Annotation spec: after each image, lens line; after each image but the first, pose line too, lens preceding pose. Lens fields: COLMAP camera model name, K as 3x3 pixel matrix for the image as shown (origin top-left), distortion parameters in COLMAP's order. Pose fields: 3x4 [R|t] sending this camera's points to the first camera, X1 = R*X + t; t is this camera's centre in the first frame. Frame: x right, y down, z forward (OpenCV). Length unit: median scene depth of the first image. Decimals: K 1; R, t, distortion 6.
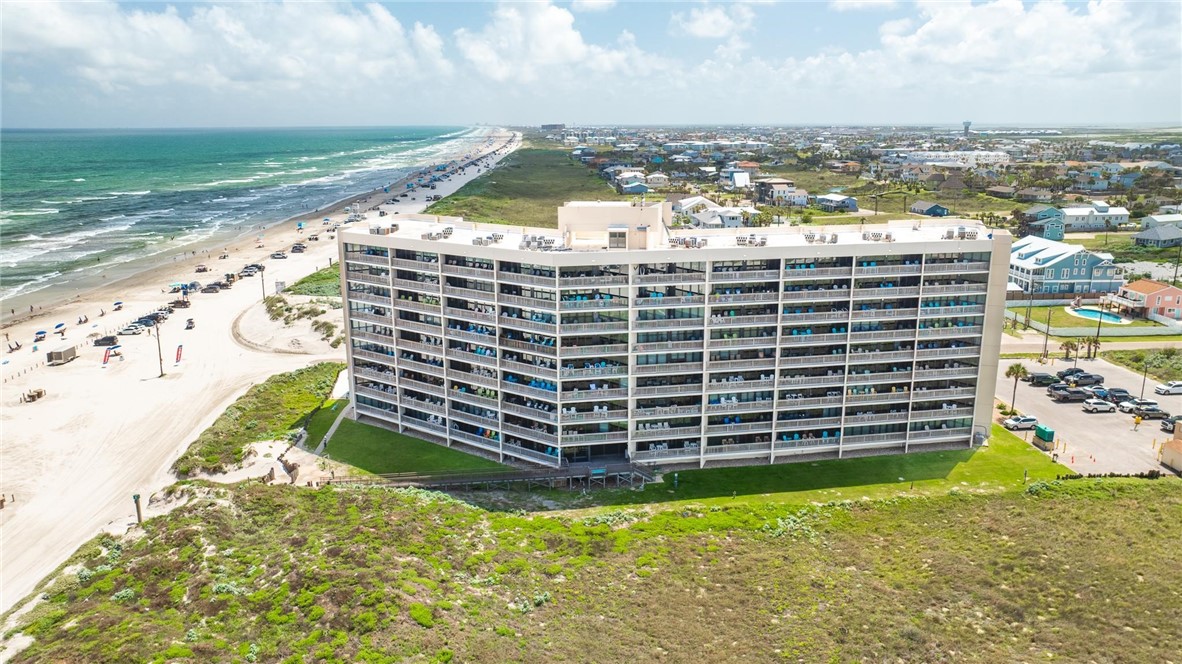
lens RADIAL K [[736.8, 0, 591.0], [0, 736.8, 332.0], [0, 0, 1]] dist [-0.016957, 0.000602]
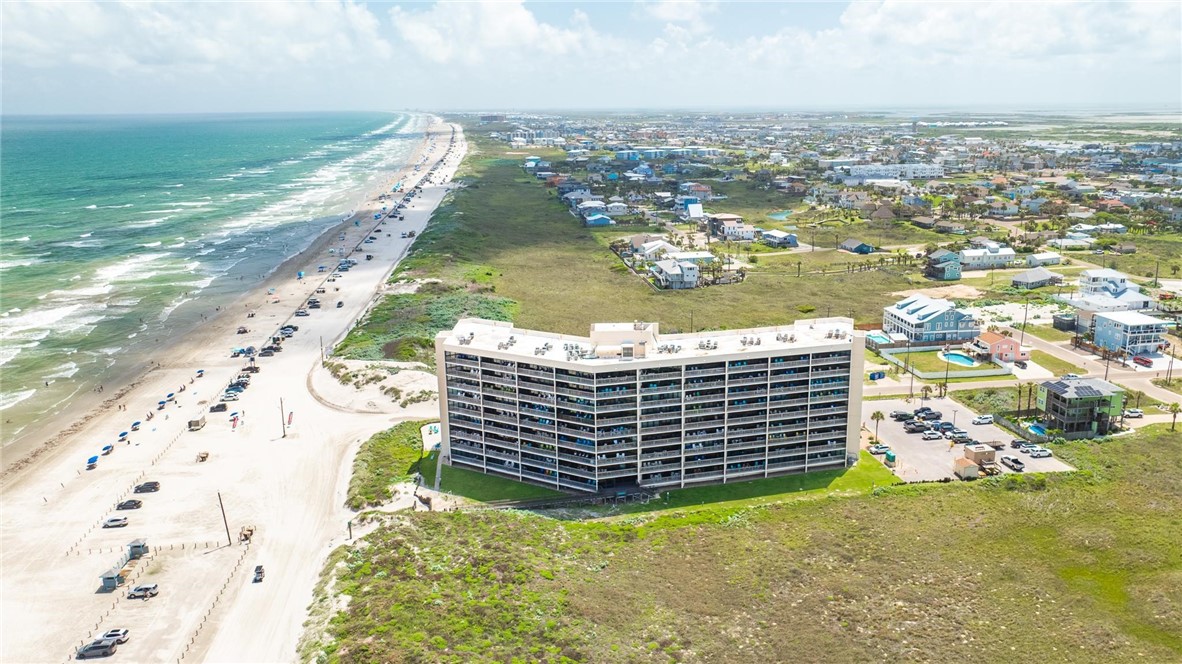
lens RADIAL K [[829.6, 0, 591.0], [0, 829.6, 332.0], [0, 0, 1]] dist [-0.008344, 0.000855]
pose [[0.996687, -0.033561, 0.074081, -0.174144], [0.032622, 0.999372, 0.013840, -0.191091], [-0.074499, -0.011377, 0.997156, -0.806993]]
